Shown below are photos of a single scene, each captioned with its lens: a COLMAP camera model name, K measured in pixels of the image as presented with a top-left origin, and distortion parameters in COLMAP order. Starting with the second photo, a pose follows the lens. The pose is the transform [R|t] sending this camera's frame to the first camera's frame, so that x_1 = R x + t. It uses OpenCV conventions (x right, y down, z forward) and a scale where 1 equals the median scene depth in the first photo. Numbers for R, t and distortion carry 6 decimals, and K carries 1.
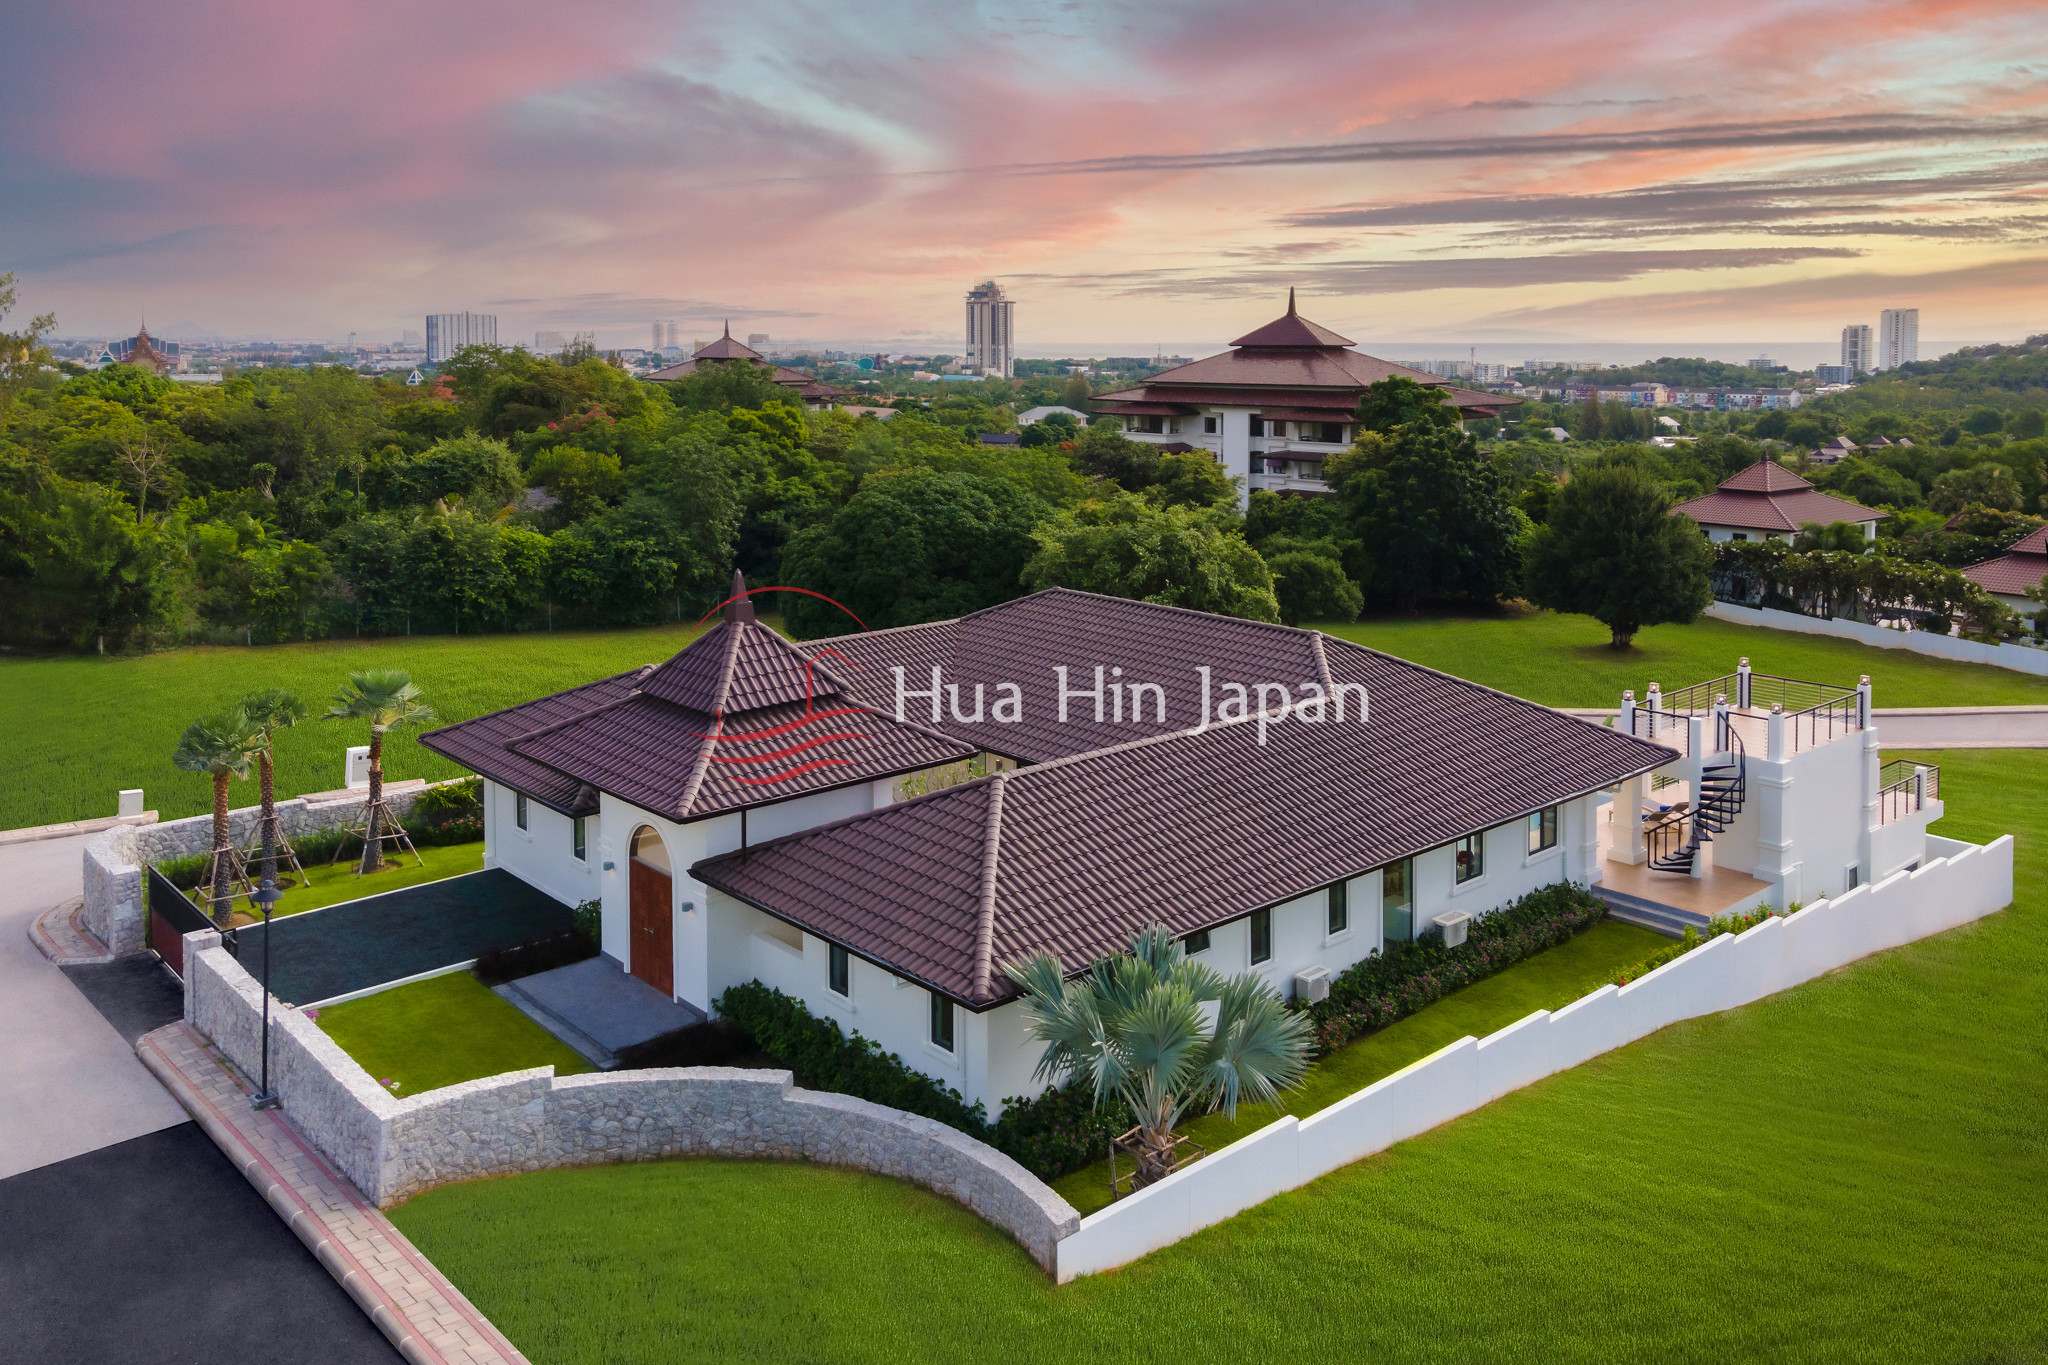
lens RADIAL K [[1546.2, 0, 1008.0], [0, 1546.2, 686.4], [0, 0, 1]] dist [0.010496, 0.059302]
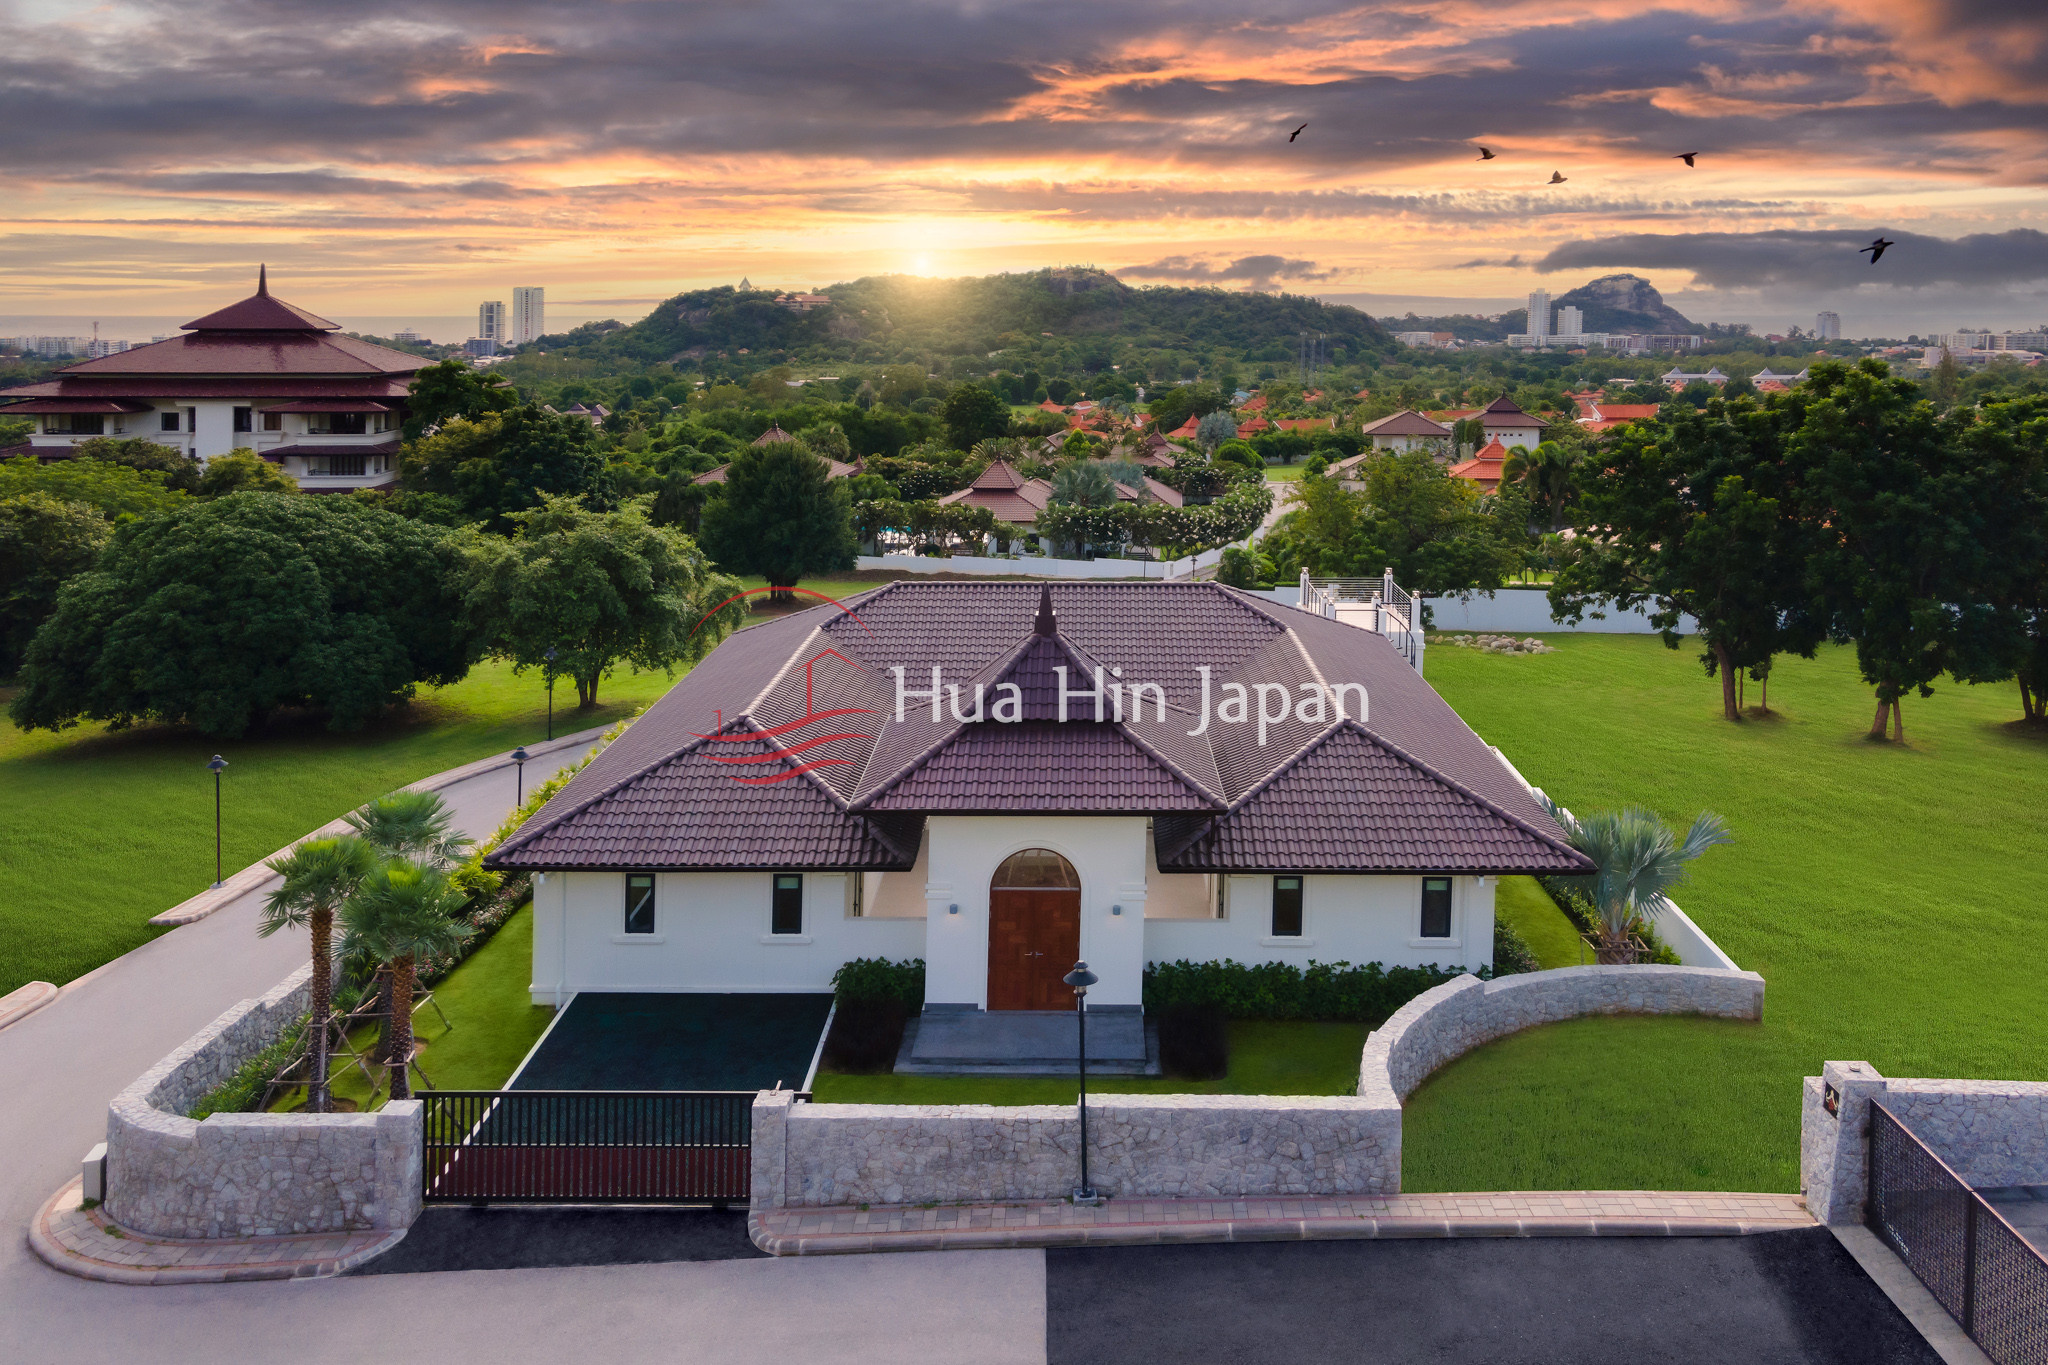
lens RADIAL K [[1546.2, 0, 1008.0], [0, 1546.2, 686.4], [0, 0, 1]] dist [0.010496, 0.059302]
pose [[0.696828, -0.175070, 0.695544, -0.186685], [0.164027, 0.982951, 0.083082, -0.019948], [-0.698231, 0.056194, 0.713664, 0.061161]]
